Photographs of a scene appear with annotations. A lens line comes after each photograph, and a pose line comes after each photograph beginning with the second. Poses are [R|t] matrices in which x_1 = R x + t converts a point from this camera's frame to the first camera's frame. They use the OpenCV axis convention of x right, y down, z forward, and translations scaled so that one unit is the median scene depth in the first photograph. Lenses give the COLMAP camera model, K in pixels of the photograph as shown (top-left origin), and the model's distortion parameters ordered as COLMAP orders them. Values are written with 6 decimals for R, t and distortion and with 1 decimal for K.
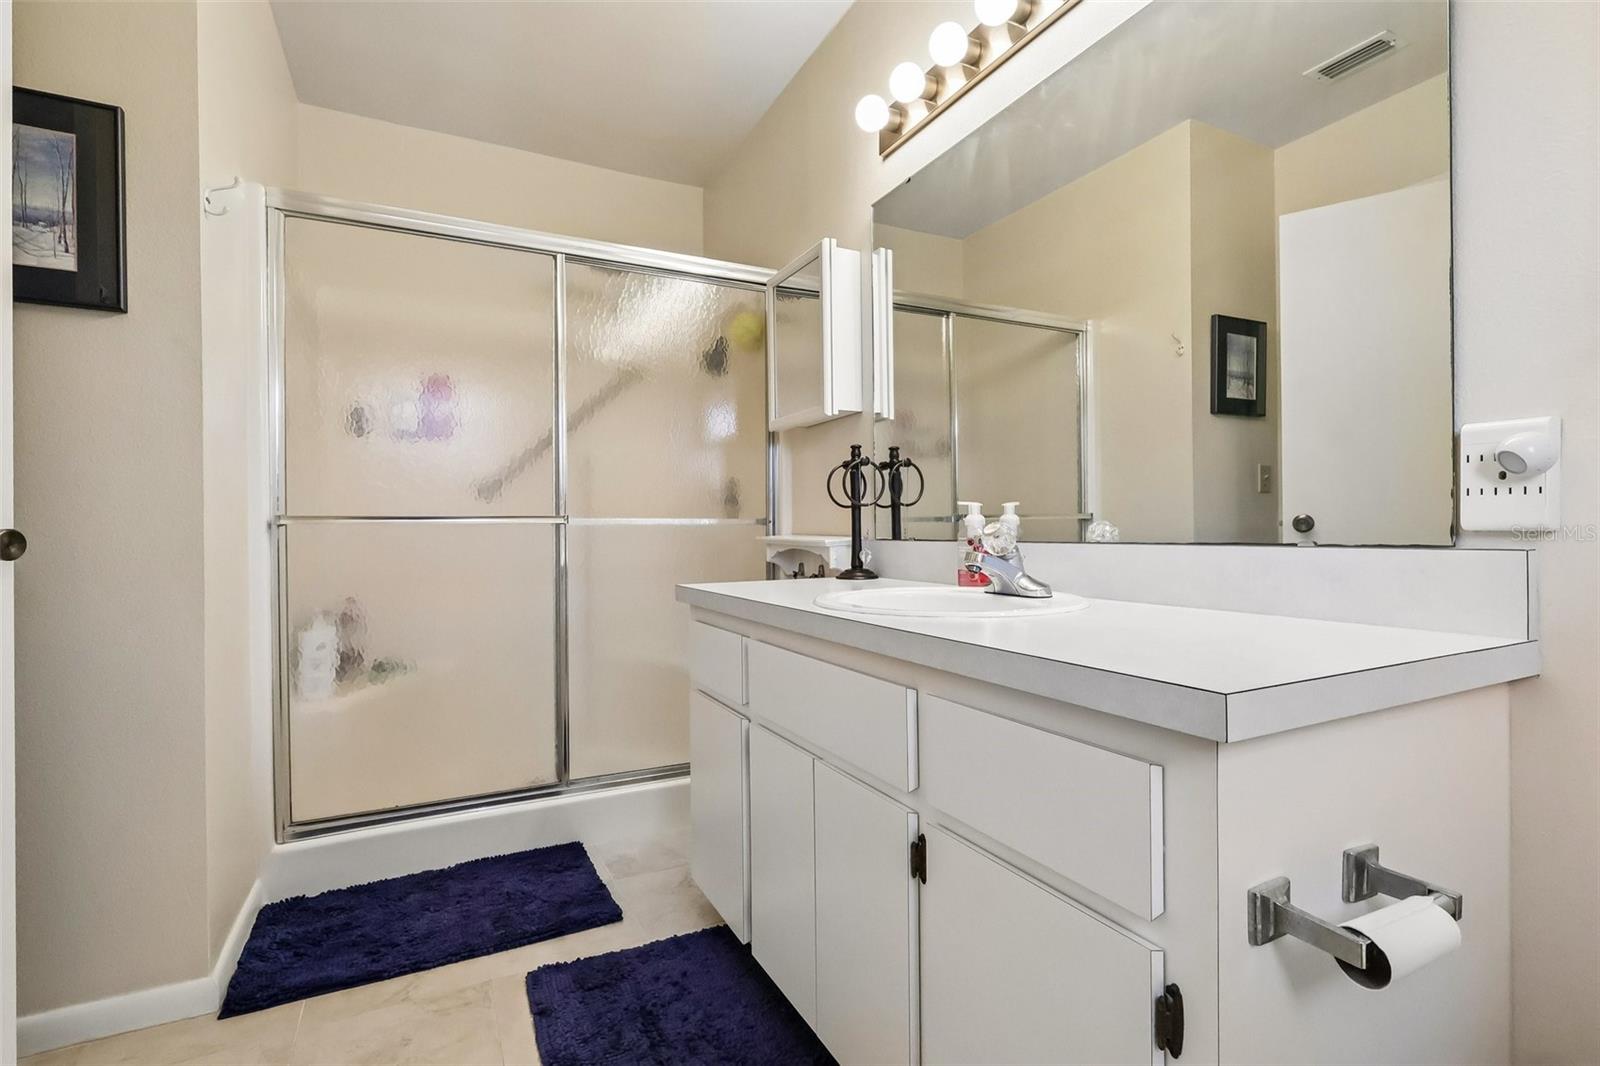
lens RADIAL K [[775.1, 0, 794.3], [0, 775.1, 527.6], [0, 0, 1]] dist [0.003234, -0.001241]
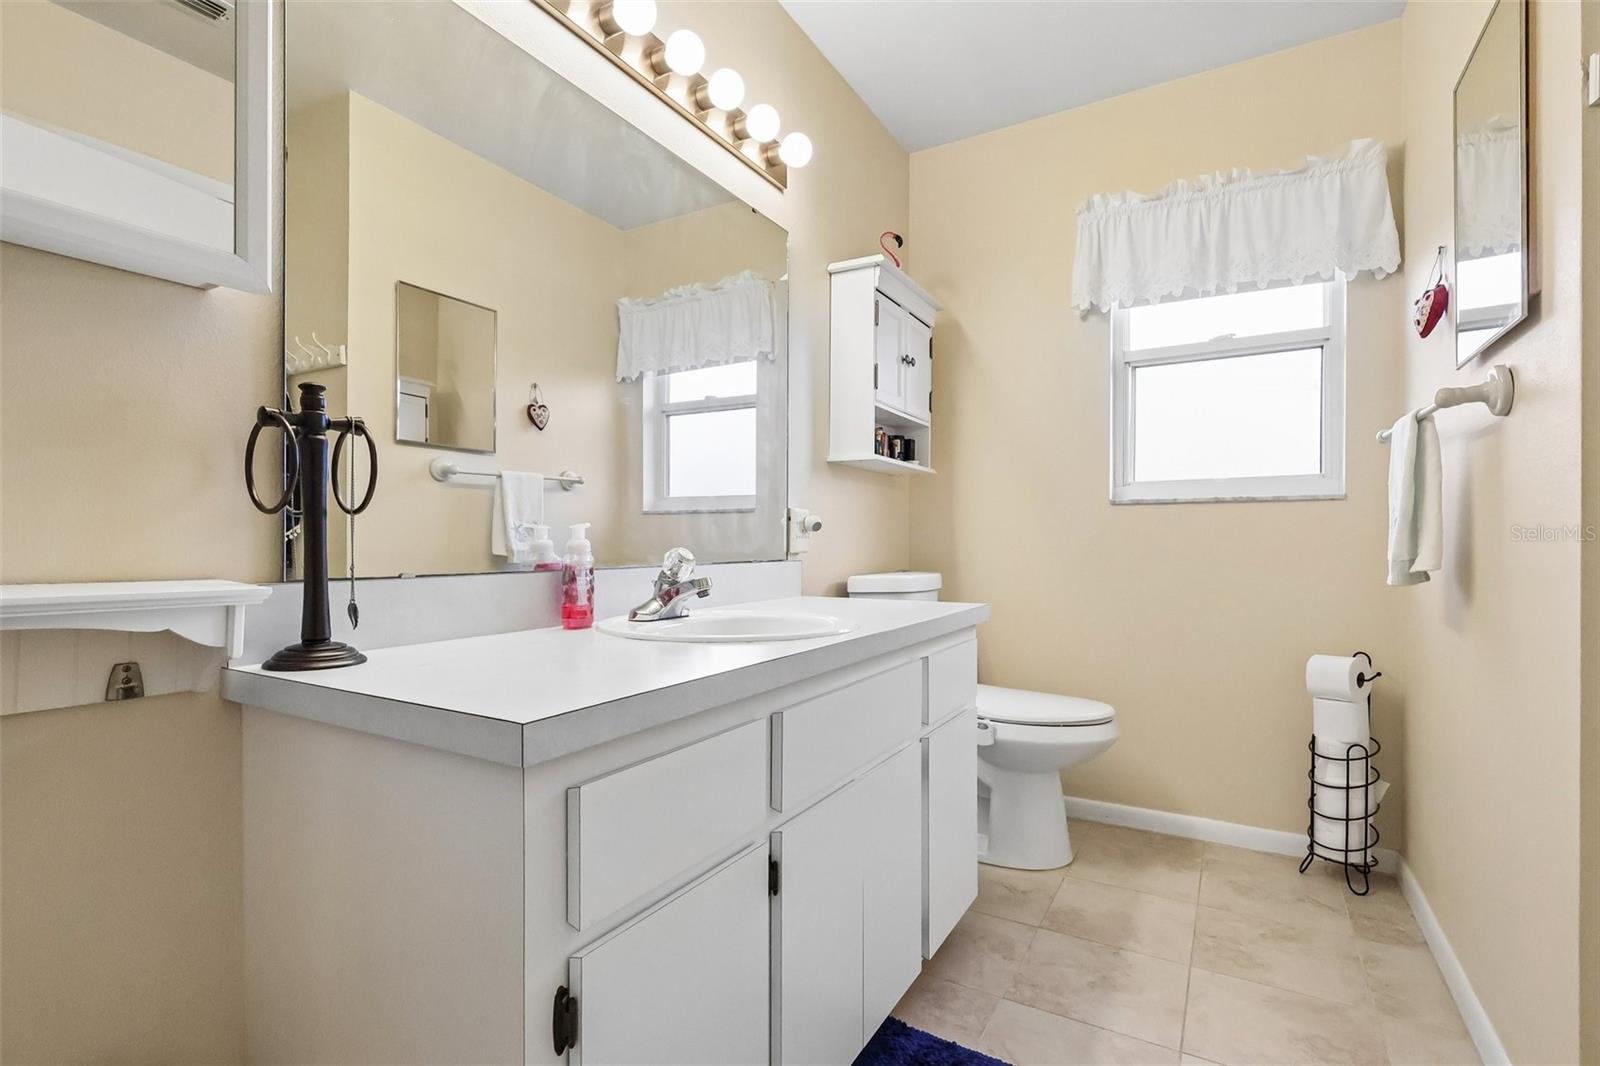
lens RADIAL K [[775.1, 0, 792.4], [0, 775.1, 544.8], [0, 0, 1]] dist [0.003234, -0.001241]
pose [[-0.552668, 0.005571, 0.833383, -0.664709], [0.000521, 0.999980, -0.006339, -0.003779], [-0.833401, -0.003069, -0.552660, 1.394998]]
